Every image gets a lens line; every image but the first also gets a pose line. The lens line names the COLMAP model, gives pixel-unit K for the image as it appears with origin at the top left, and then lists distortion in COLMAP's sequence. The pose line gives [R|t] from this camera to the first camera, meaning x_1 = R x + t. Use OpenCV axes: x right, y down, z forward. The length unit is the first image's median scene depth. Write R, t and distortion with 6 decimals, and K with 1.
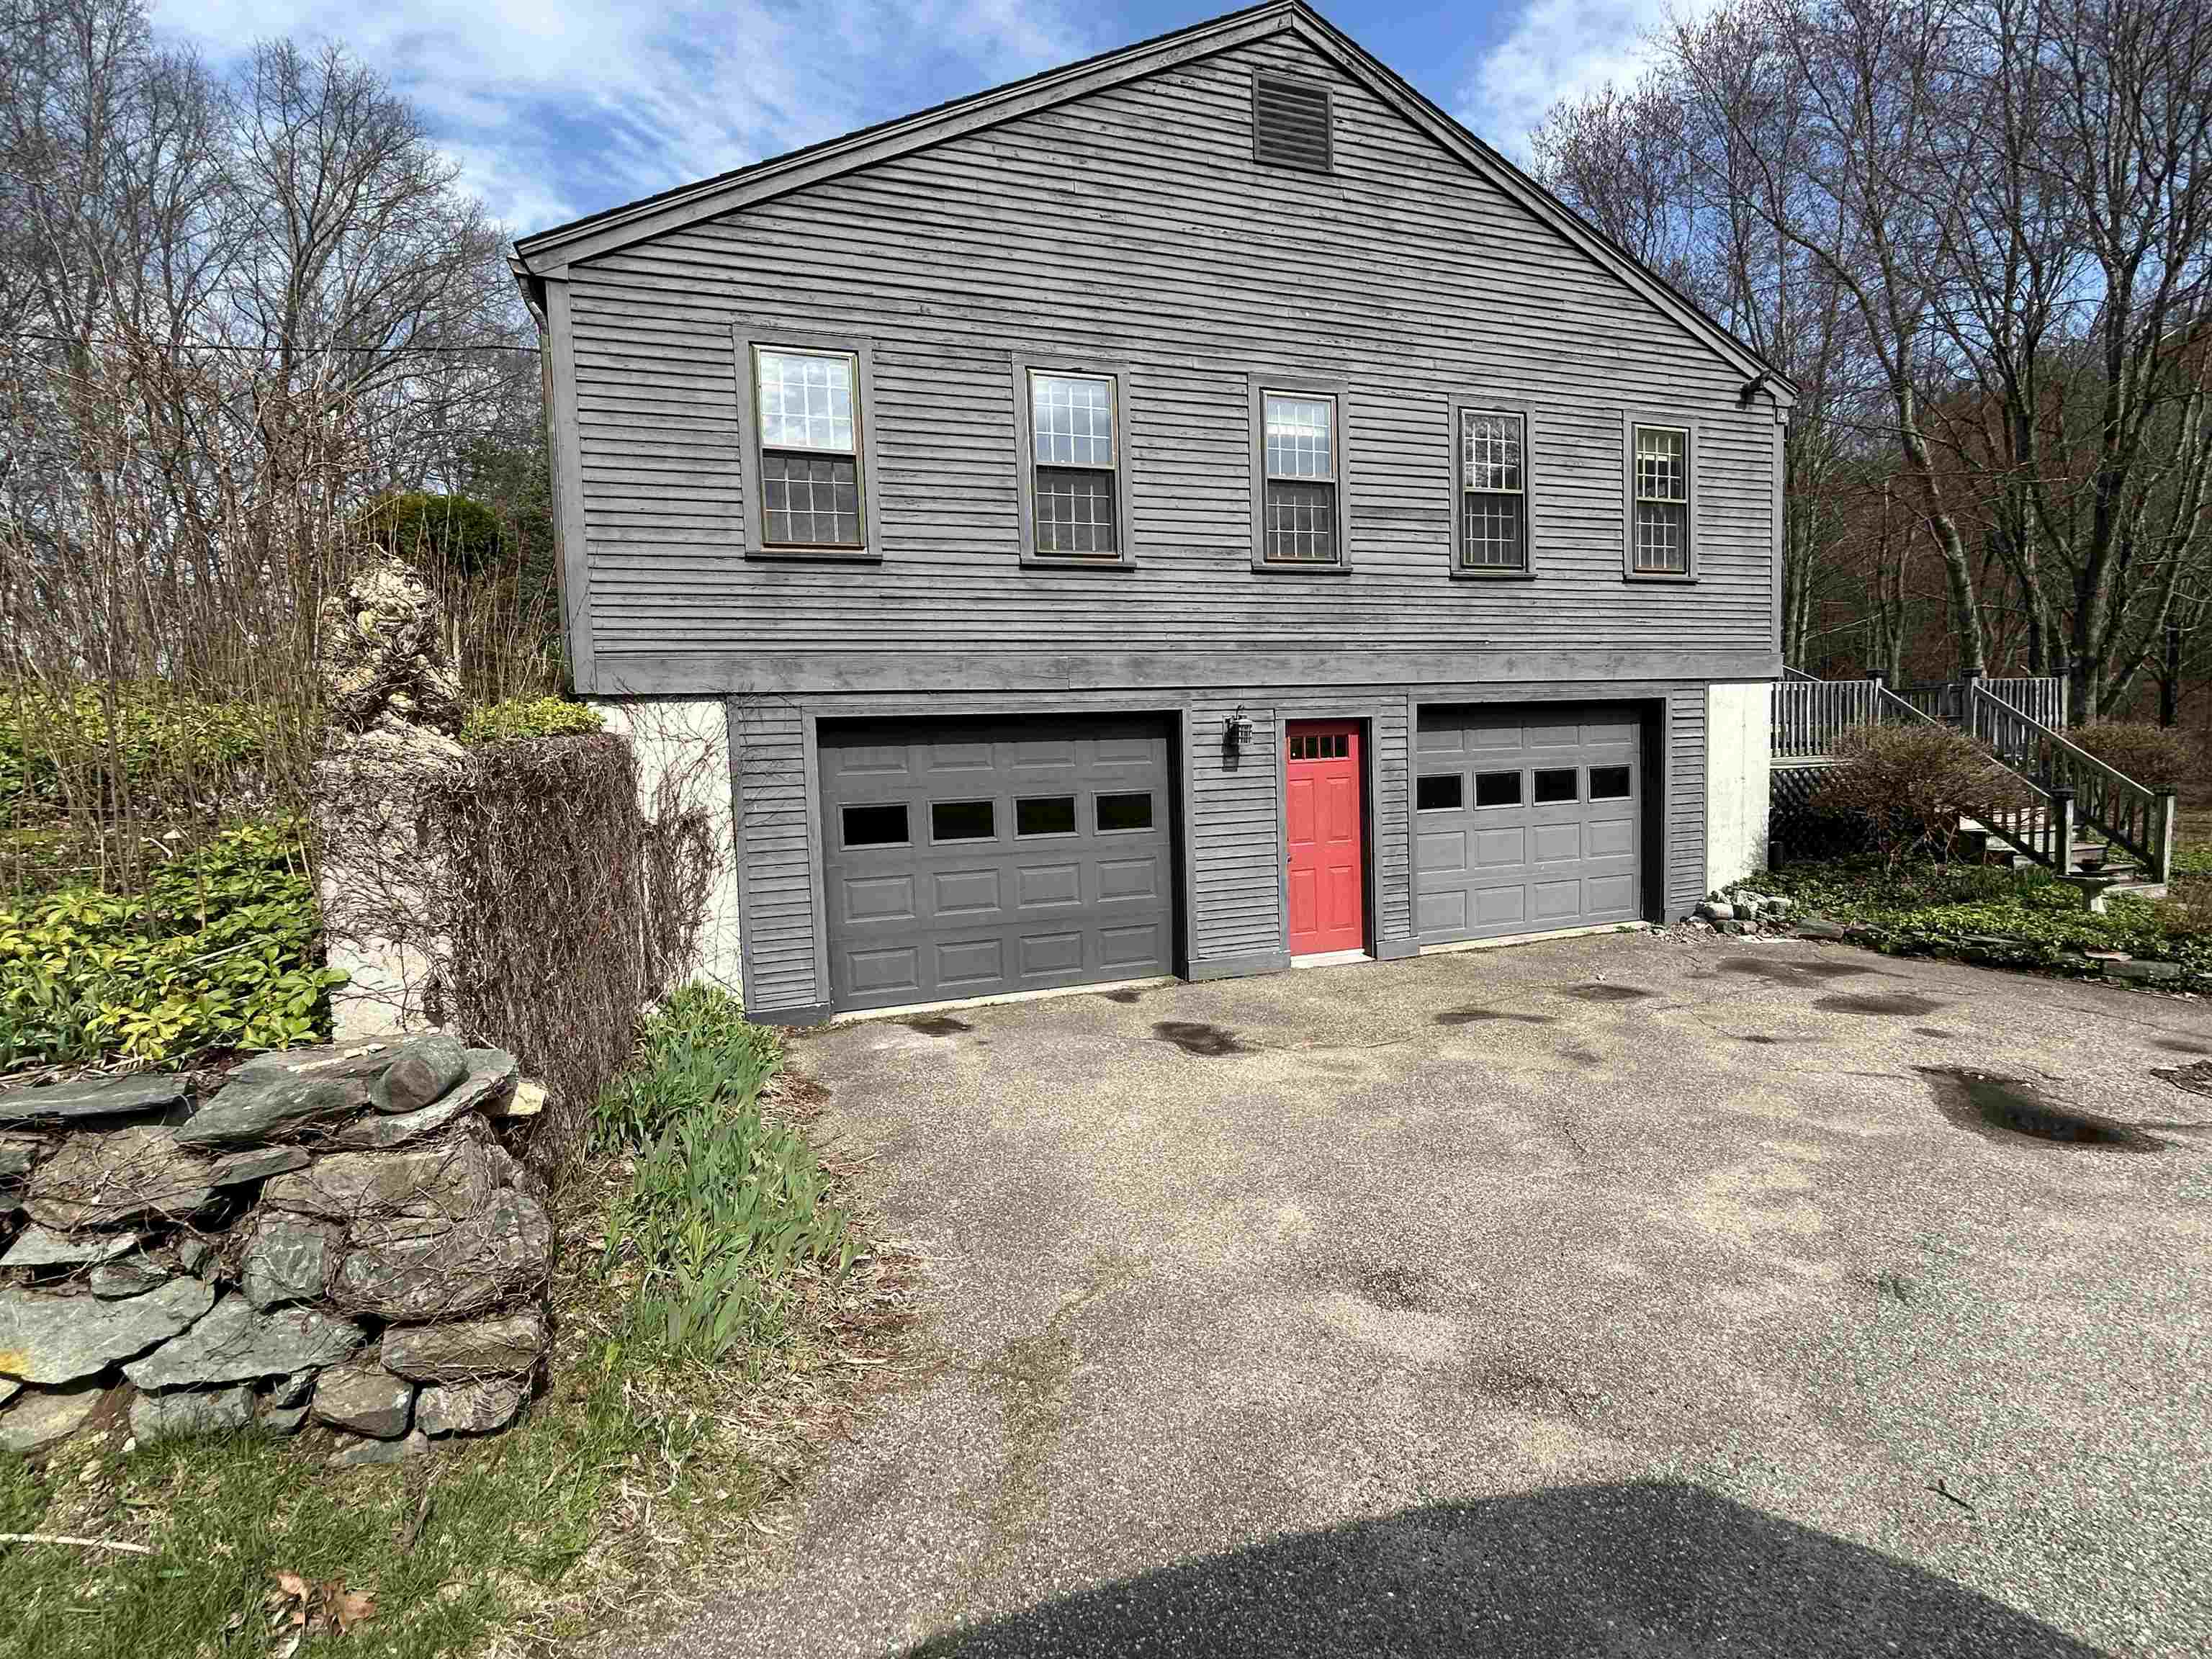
lens RADIAL K [[1043.0, 0, 1107.5], [0, 1043.0, 825.7], [0, 0, 1]] dist [-0.000632, 0.000618]
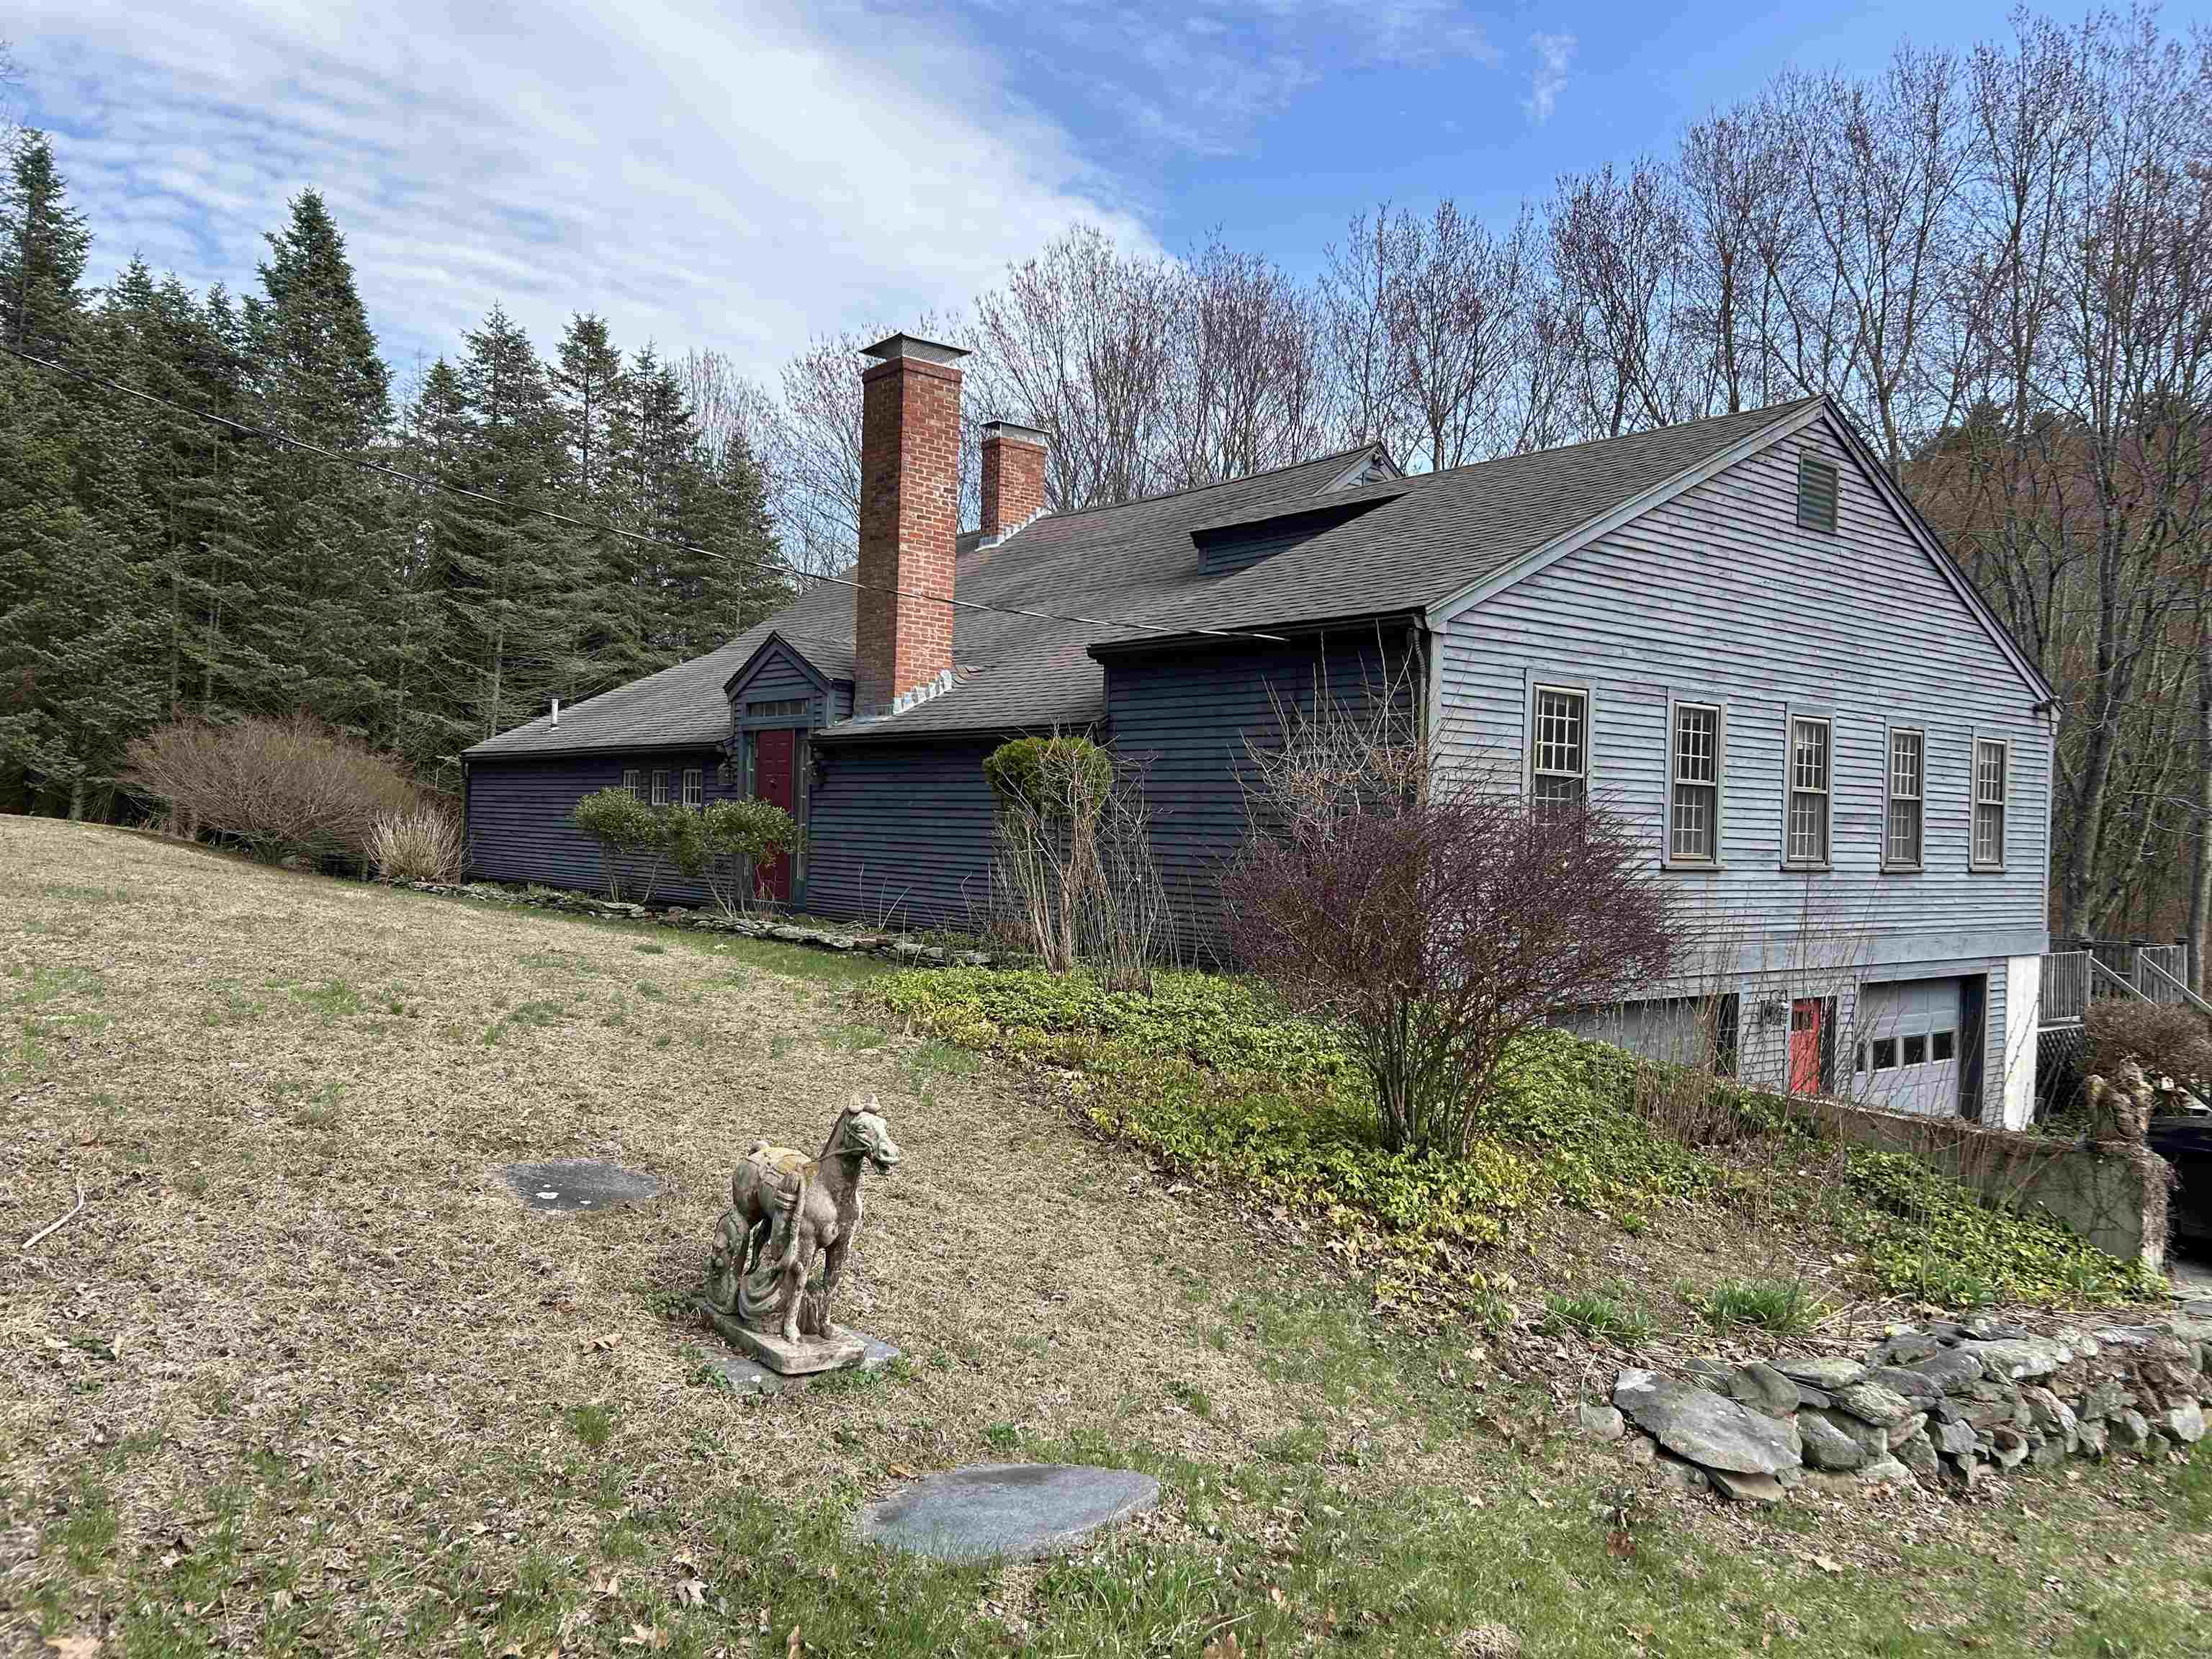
lens RADIAL K [[1663.1, 0, 1104.1], [0, 1663.1, 833.1], [0, 0, 1]] dist [0.015512, 0.005228]
pose [[0.940835, 0.063115, 0.332935, -1.096610], [-0.040945, 0.996477, -0.073196, -0.114046], [-0.336382, 0.055233, 0.940105, -0.441149]]
